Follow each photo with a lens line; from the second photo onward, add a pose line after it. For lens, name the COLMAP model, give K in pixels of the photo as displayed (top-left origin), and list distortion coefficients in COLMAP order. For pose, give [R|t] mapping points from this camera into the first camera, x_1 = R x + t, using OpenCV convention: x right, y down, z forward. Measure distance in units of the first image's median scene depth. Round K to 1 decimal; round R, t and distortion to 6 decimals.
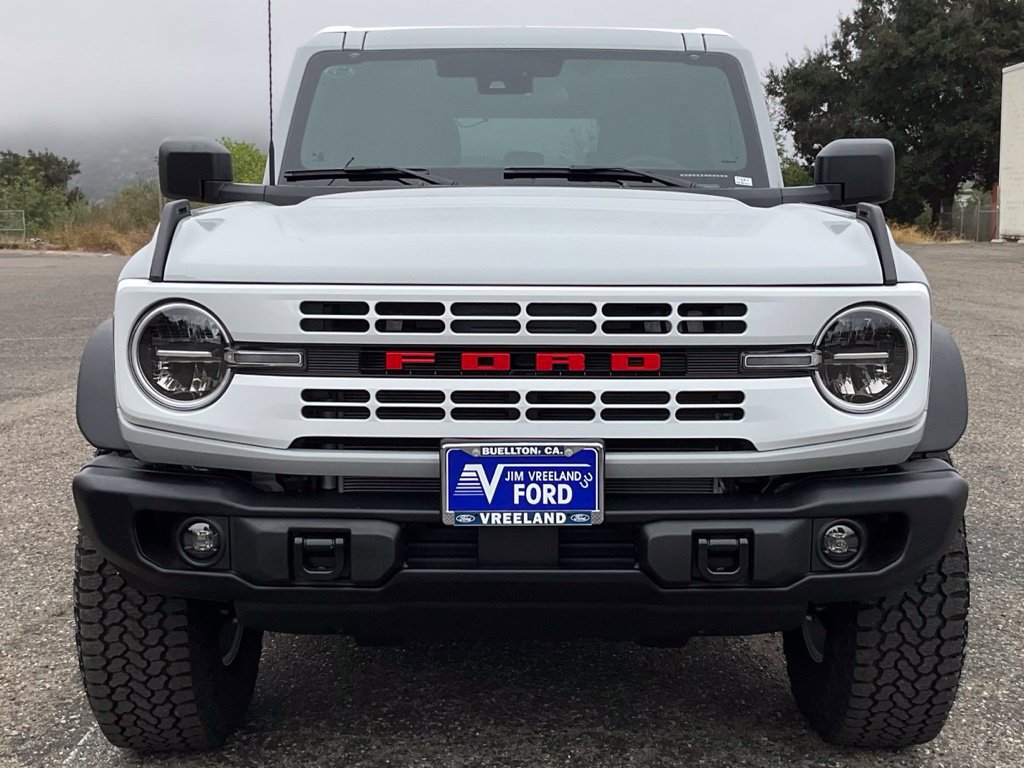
lens RADIAL K [[1390.4, 0, 489.4], [0, 1390.4, 383.7], [0, 0, 1]] dist [0.083650, -0.136724]
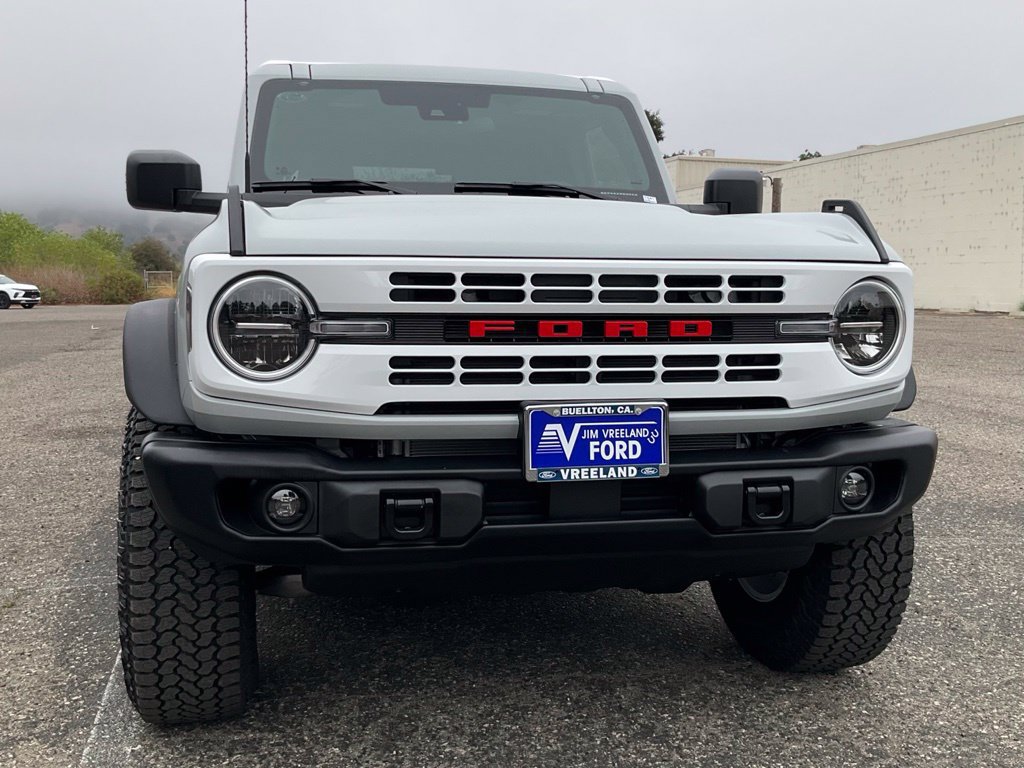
lens RADIAL K [[1115.9, 0, 460.4], [0, 1115.9, 370.4], [0, 0, 1]] dist [0.115832, -0.299444]
pose [[0.977670, -0.012446, 0.209779, -0.259865], [0.020800, 0.999074, -0.037664, 0.047103], [-0.209116, 0.041186, 0.977023, 0.167861]]
